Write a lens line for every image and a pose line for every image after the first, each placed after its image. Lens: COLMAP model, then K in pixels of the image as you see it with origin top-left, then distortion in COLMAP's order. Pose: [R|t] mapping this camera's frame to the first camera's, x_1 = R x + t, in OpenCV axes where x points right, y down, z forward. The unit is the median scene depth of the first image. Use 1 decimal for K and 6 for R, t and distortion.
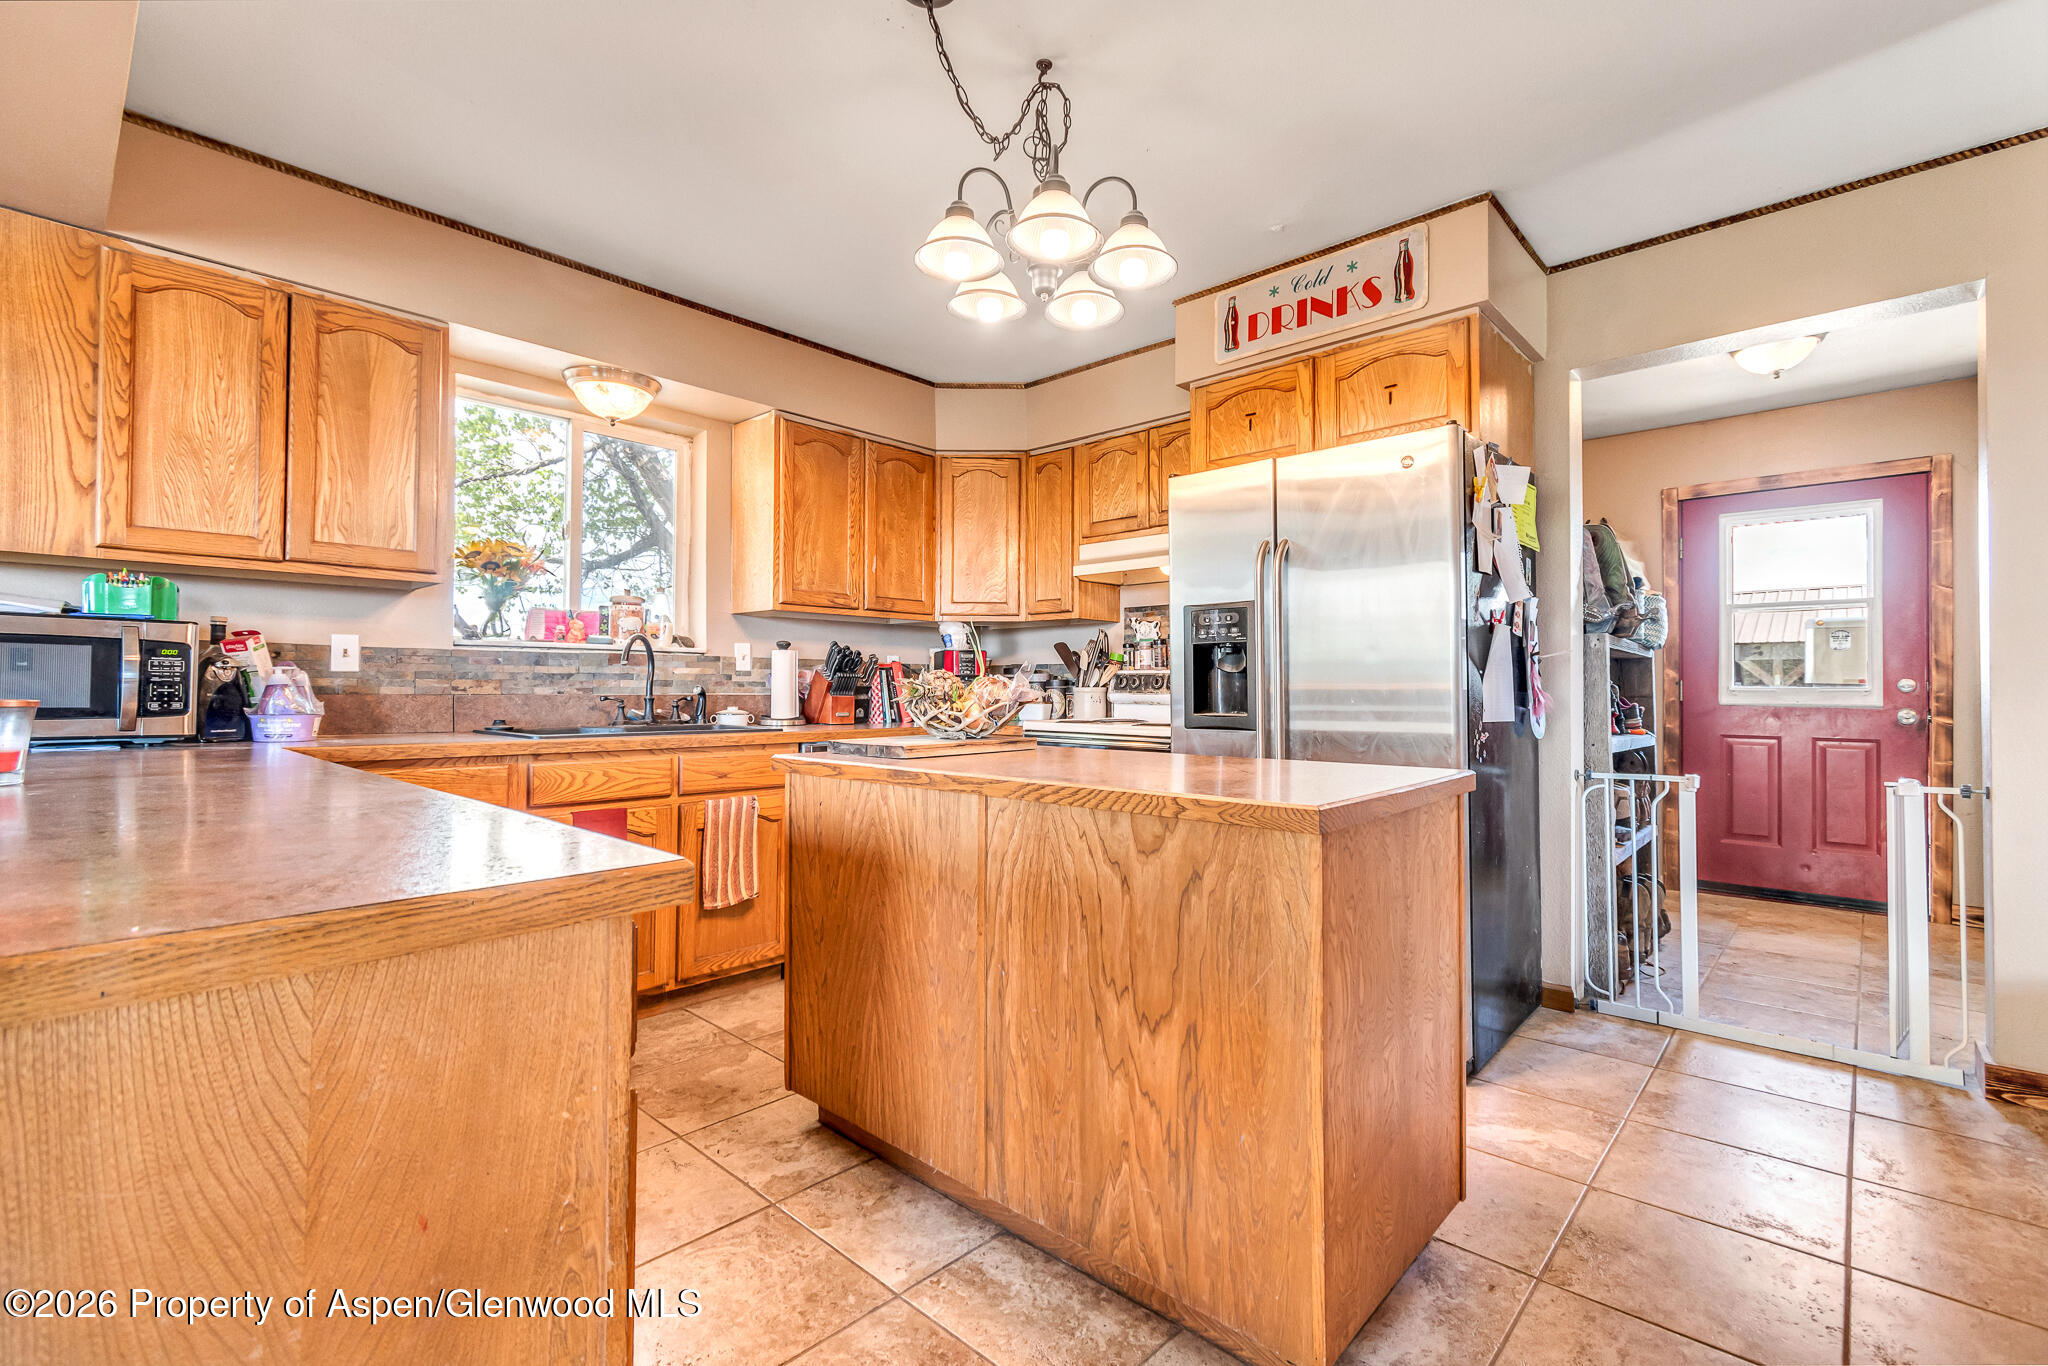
lens RADIAL K [[906.3, 0, 1024.0], [0, 906.3, 683.0], [0, 0, 1]] dist [-0.001887, -0.000286]
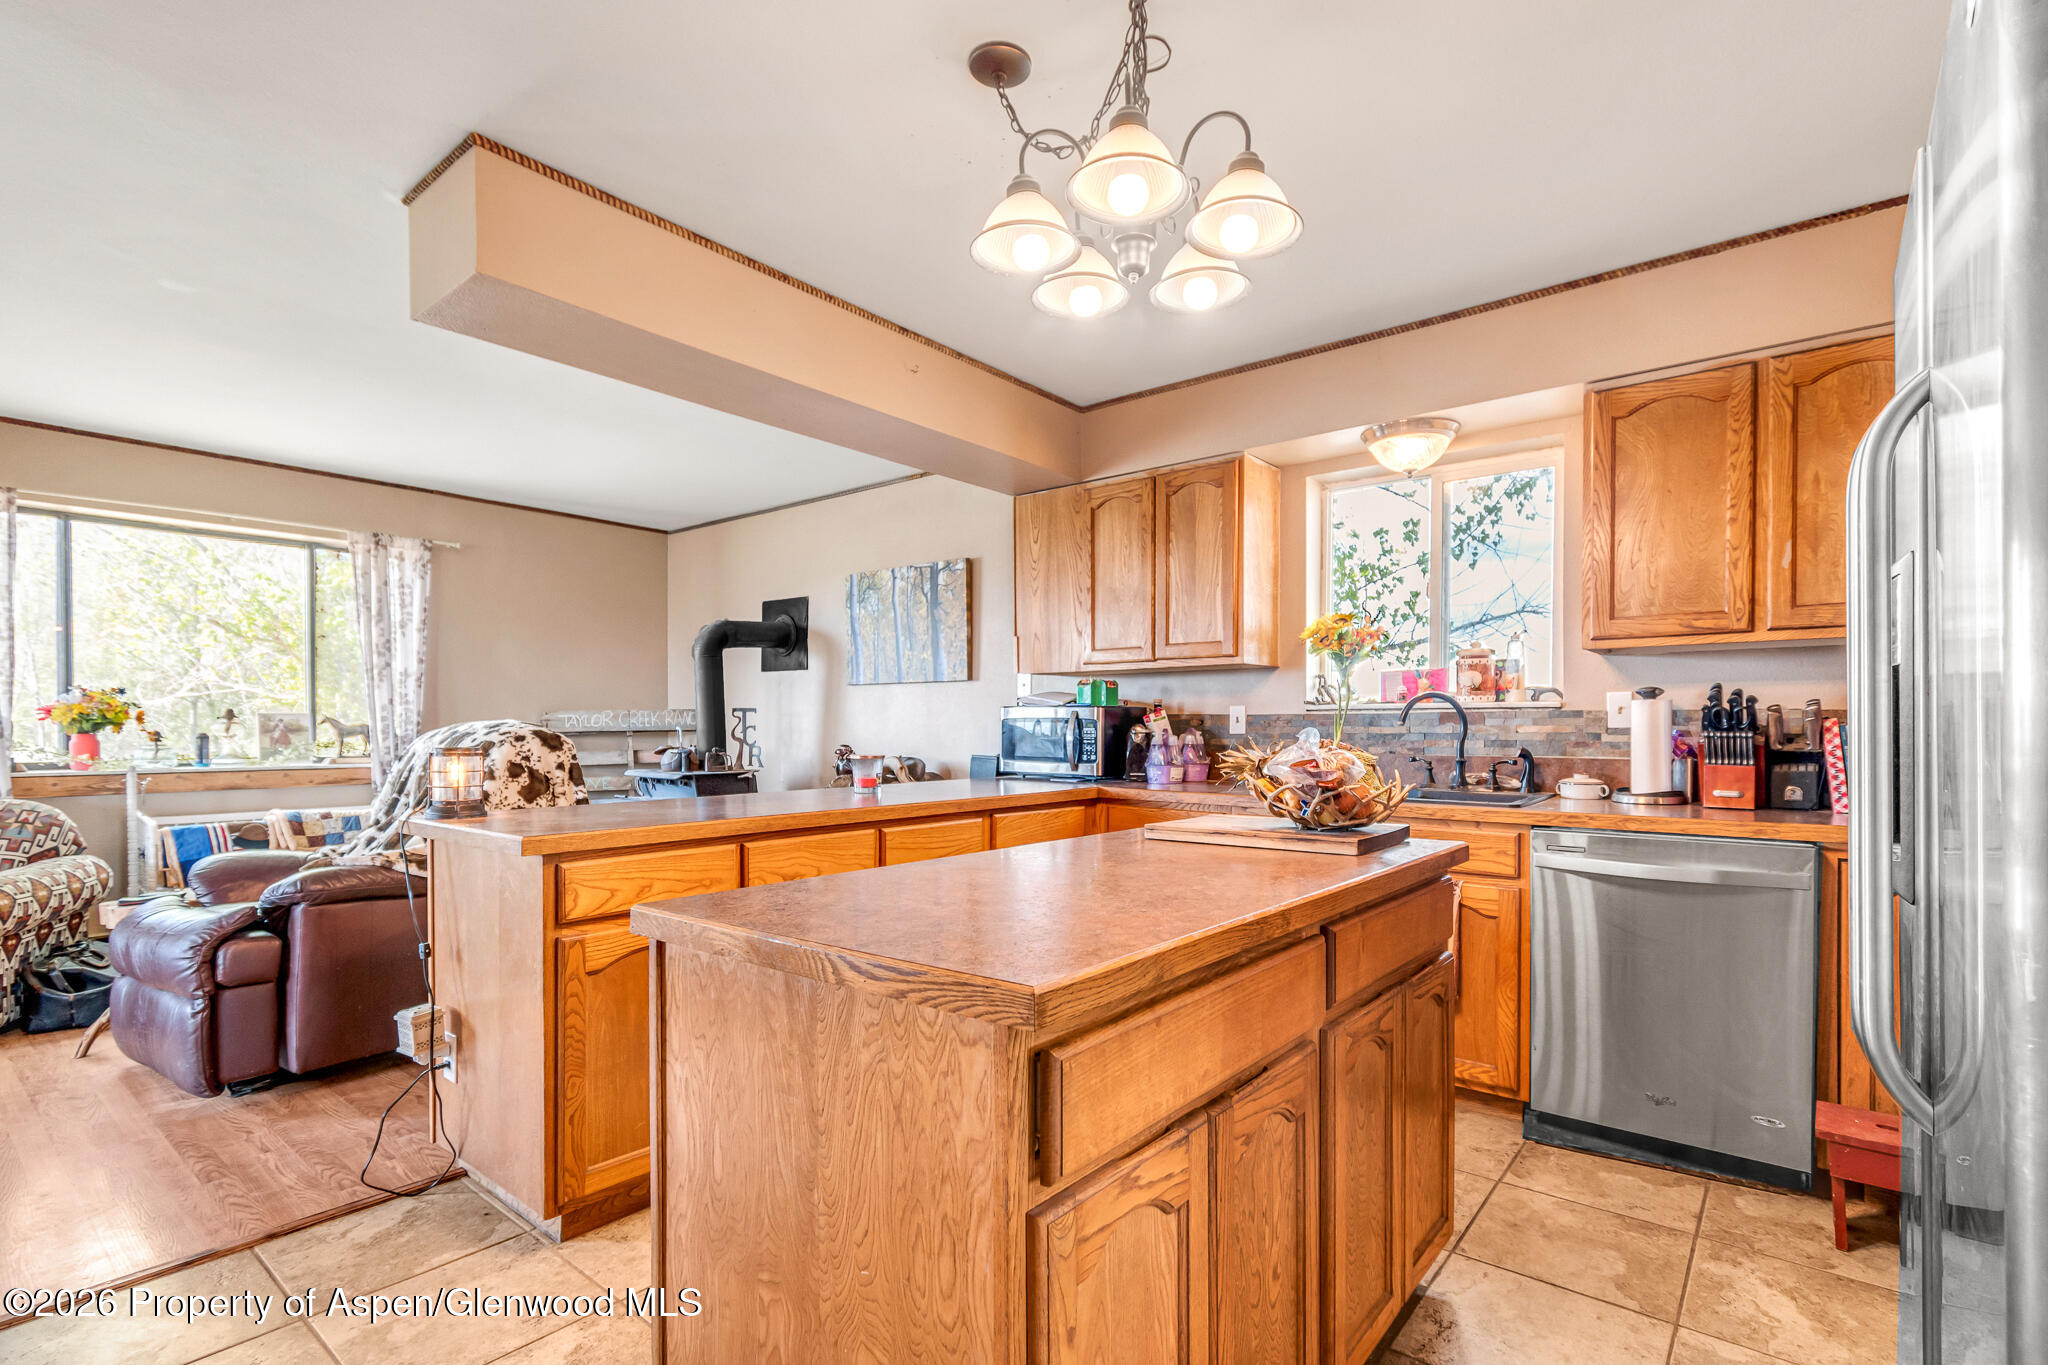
lens RADIAL K [[951.2, 0, 1045.1], [0, 951.2, 735.4], [0, 0, 1]] dist [0.000502, 0.000006]
pose [[0.070724, 0.003255, -0.997491, 0.559496], [0.004530, 0.999983, 0.003584, -0.015186], [0.997486, -0.004772, 0.070708, 0.565522]]
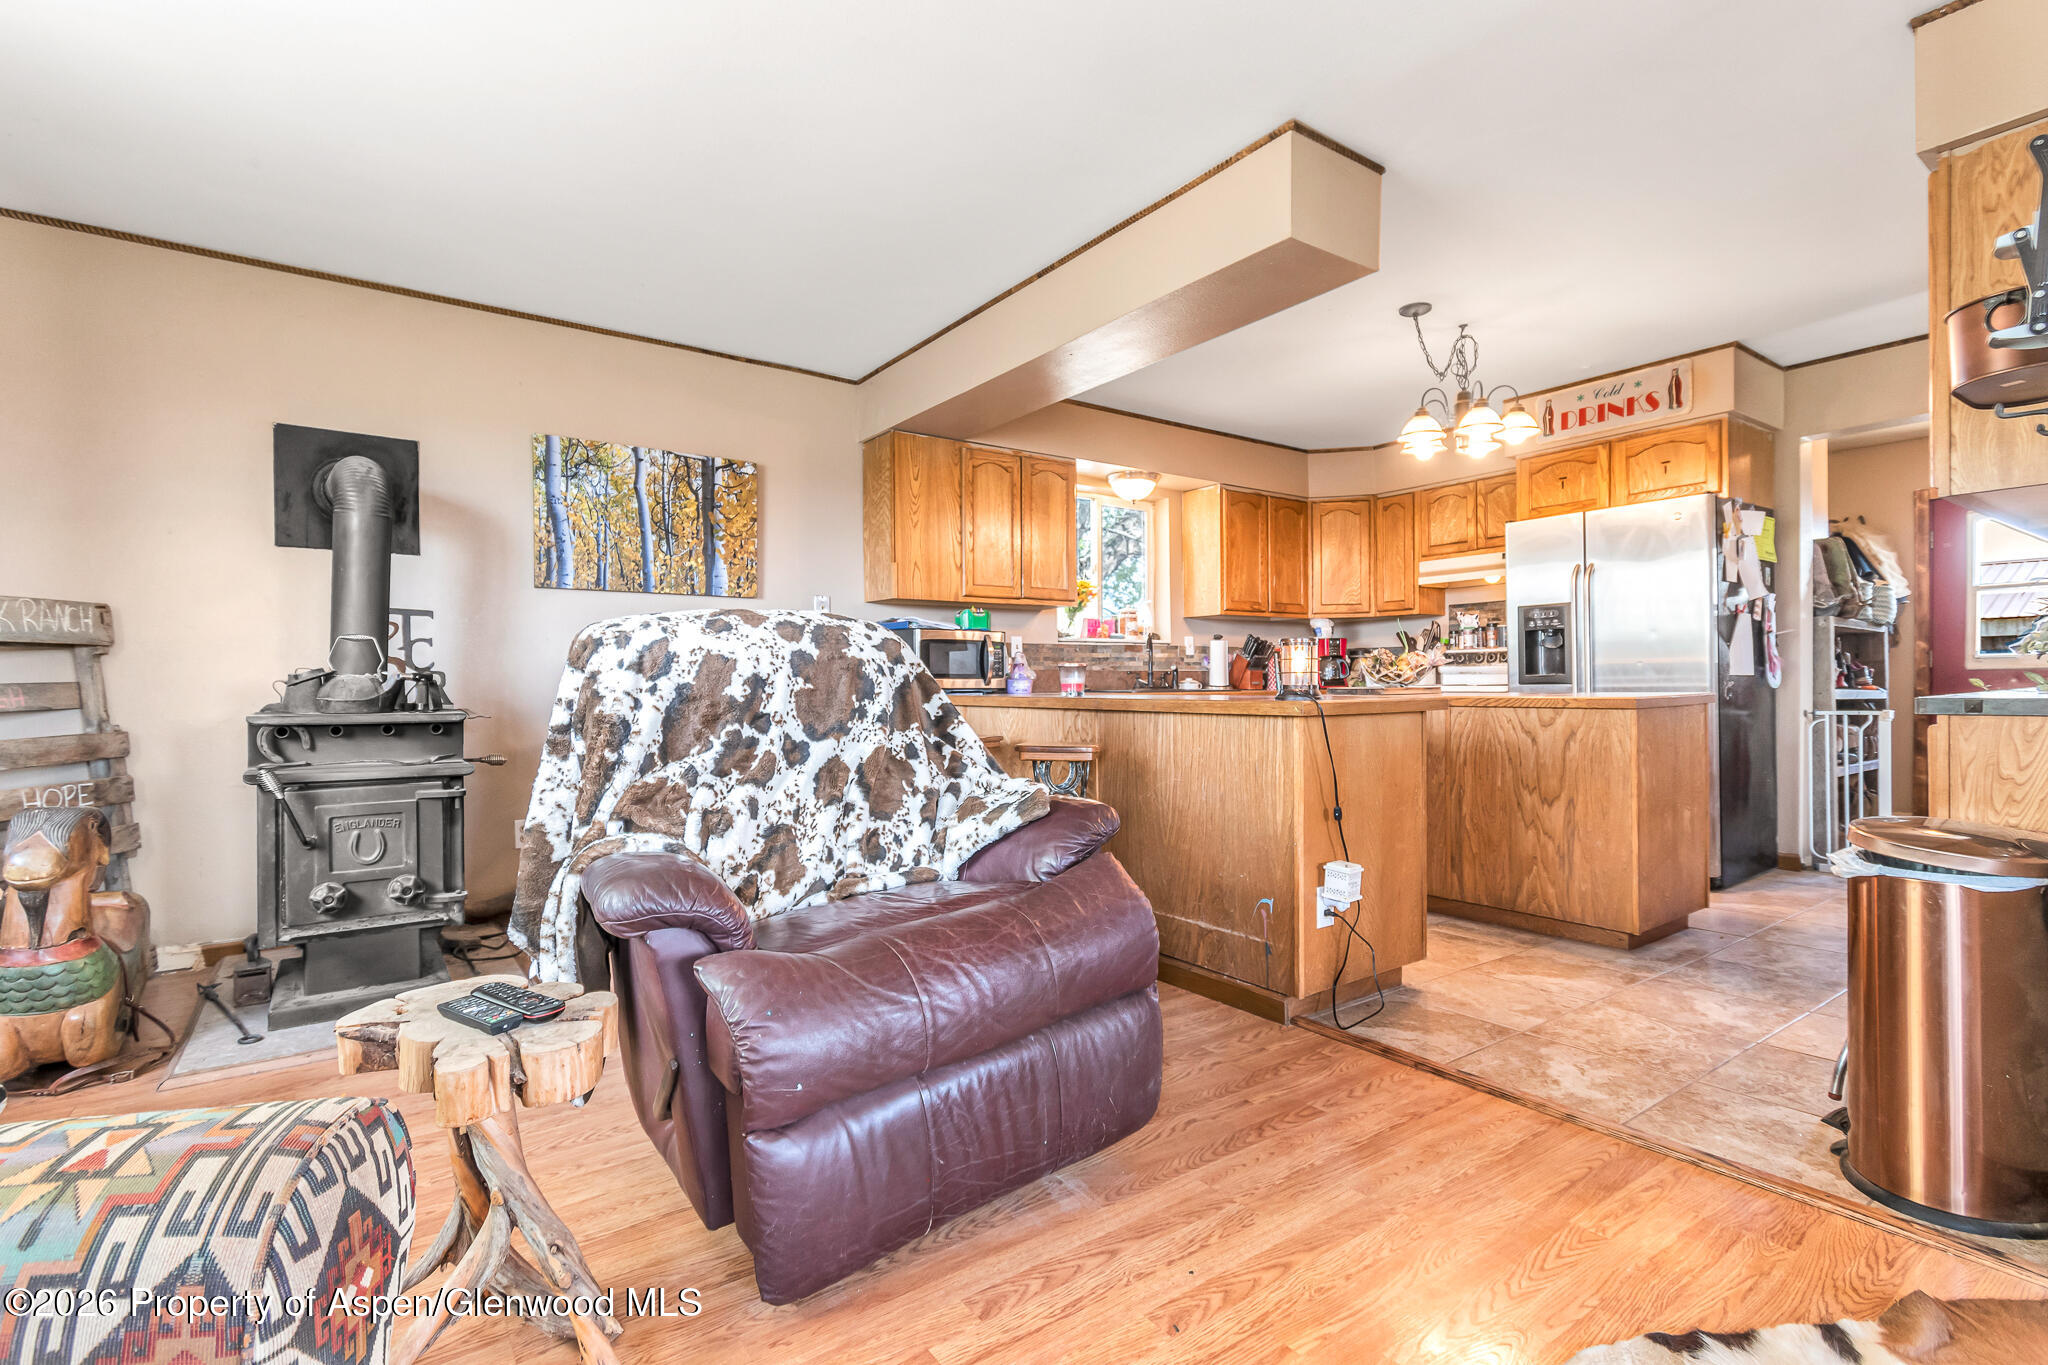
lens RADIAL K [[950.7, 0, 1030.1], [0, 950.7, 699.8], [0, 0, 1]] dist [-0.001971, -0.000198]
pose [[0.980226, -0.009763, -0.197641, -0.323029], [0.014761, 0.999607, 0.023831, 0.024863], [0.197331, -0.026277, 0.979985, -0.768717]]
